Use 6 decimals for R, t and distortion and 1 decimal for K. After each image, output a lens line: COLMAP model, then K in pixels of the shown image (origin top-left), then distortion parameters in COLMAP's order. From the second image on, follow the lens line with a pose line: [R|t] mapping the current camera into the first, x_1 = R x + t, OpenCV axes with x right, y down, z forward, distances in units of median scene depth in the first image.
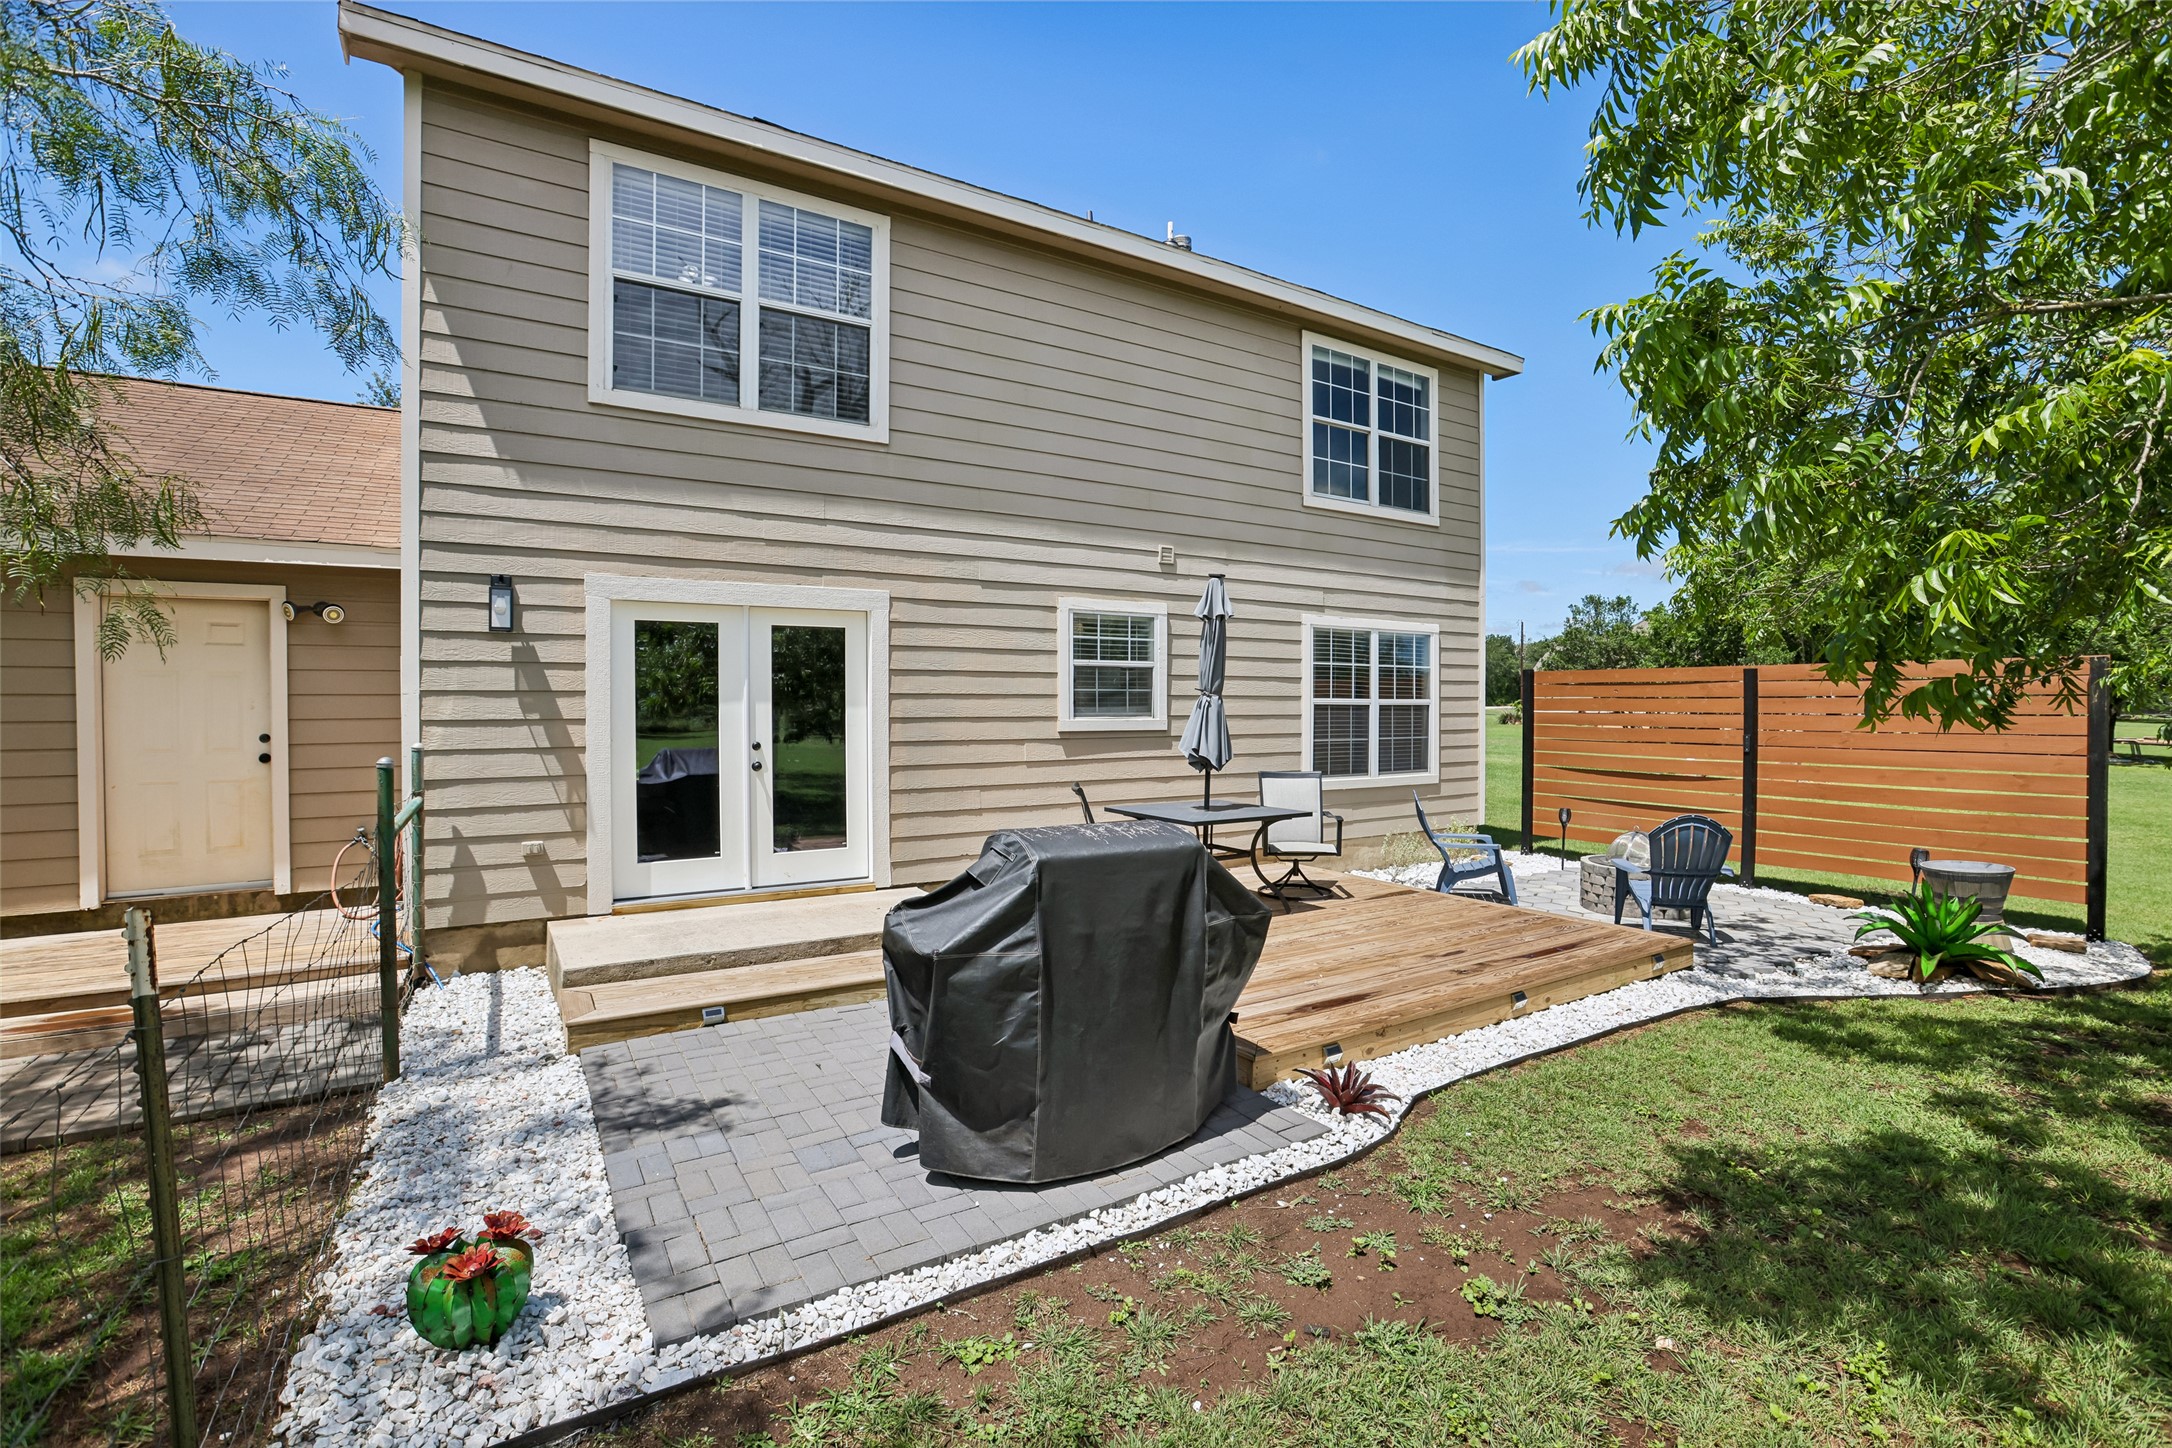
lens RADIAL K [[972.4, 0, 1086.0], [0, 972.4, 724.0], [0, 0, 1]] dist [-0.001392, 0.000090]
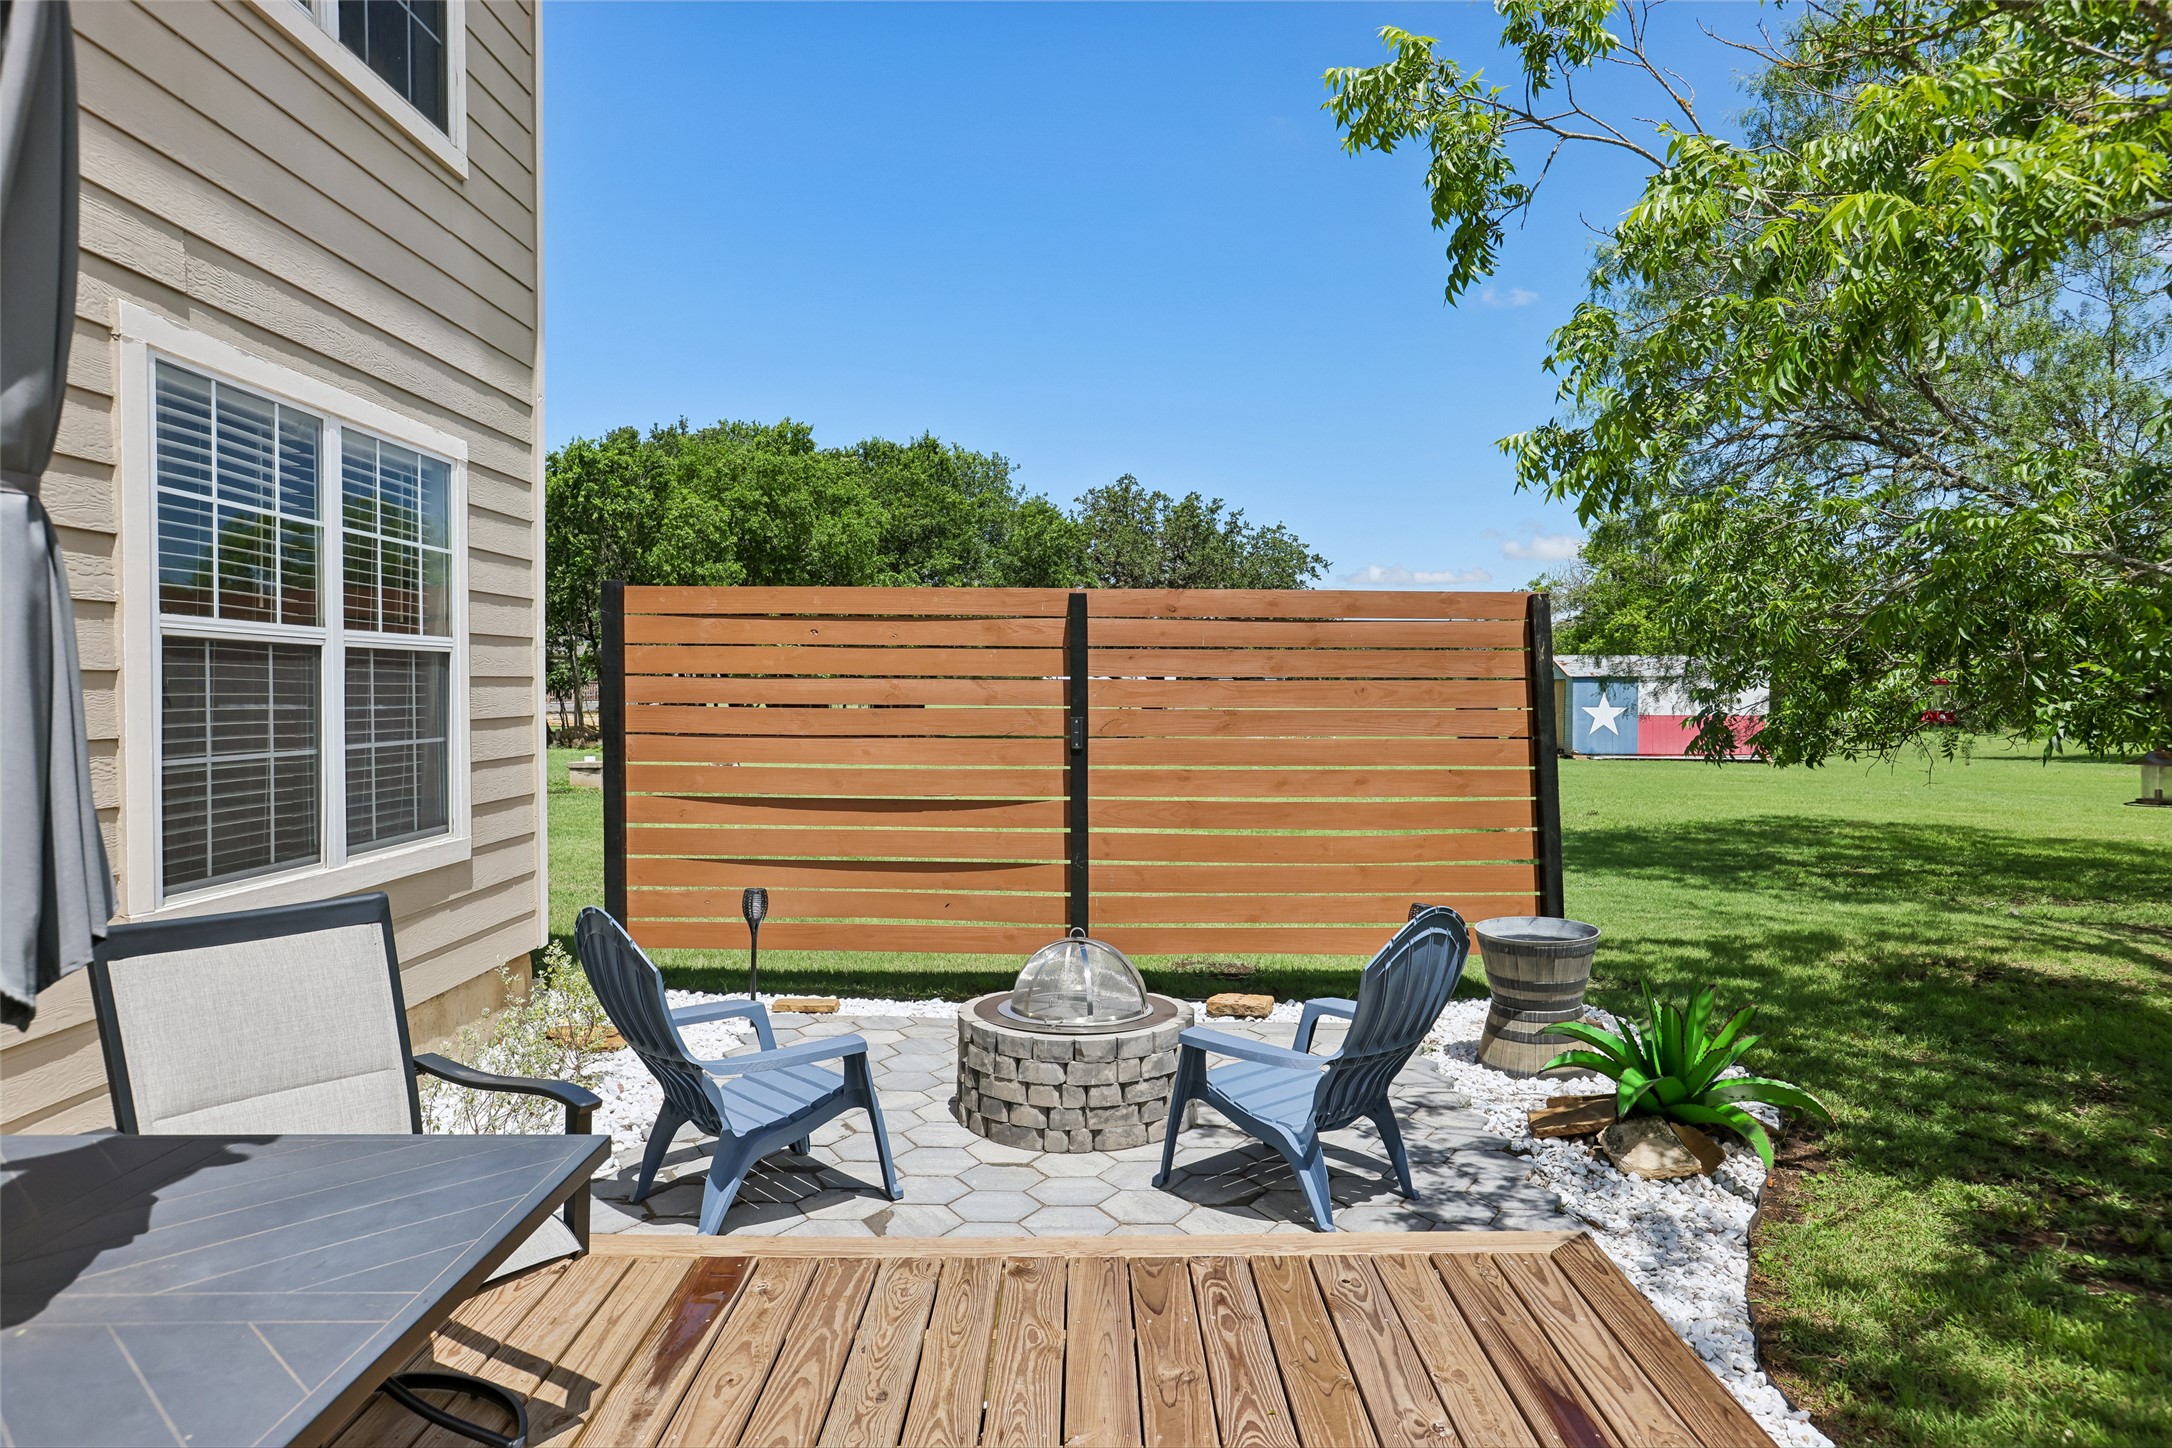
lens RADIAL K [[1389.9, 0, 1086.0], [0, 1389.9, 724.0], [0, 0, 1]] dist [-0.001263, 0.023607]
pose [[0.526784, -0.017948, 0.849810, 0.029168], [0.013951, 0.999825, 0.012468, 0.004975], [-0.849885, 0.005288, 0.526942, 0.554130]]
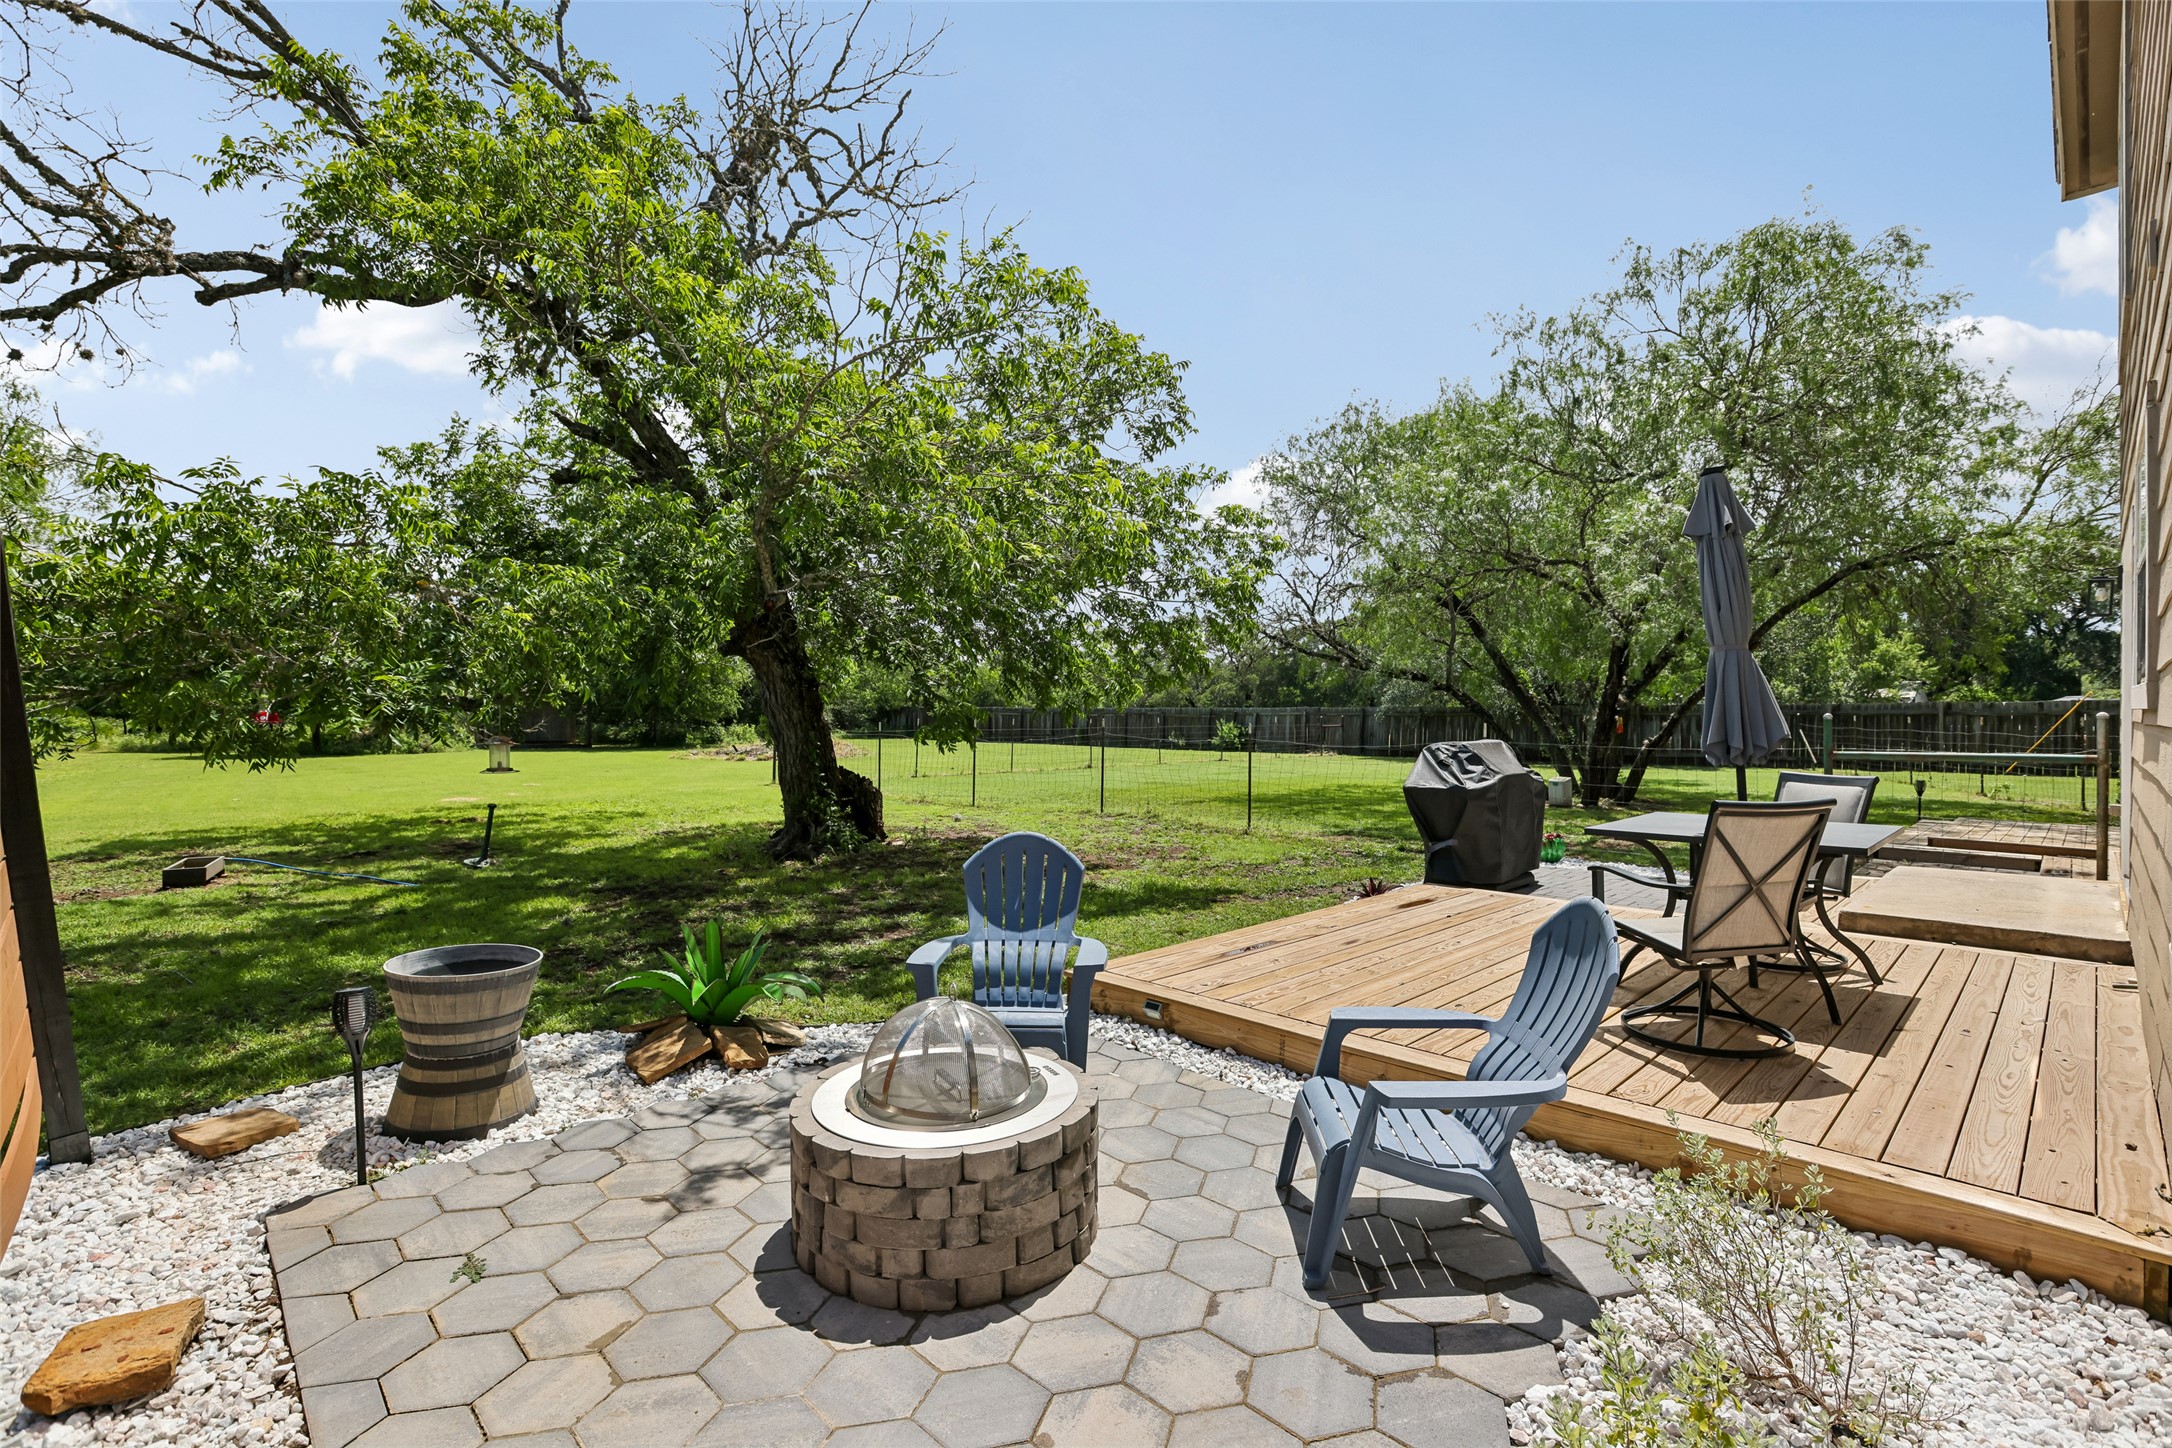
lens RADIAL K [[969.2, 0, 1086.0], [0, 969.2, 724.0], [0, 0, 1]] dist [-0.001645, -0.000229]
pose [[-0.977748, 0.000694, -0.209781, 0.476678], [-0.004309, 0.999717, 0.023389, 0.004136], [0.209738, 0.023772, -0.977469, 1.101736]]
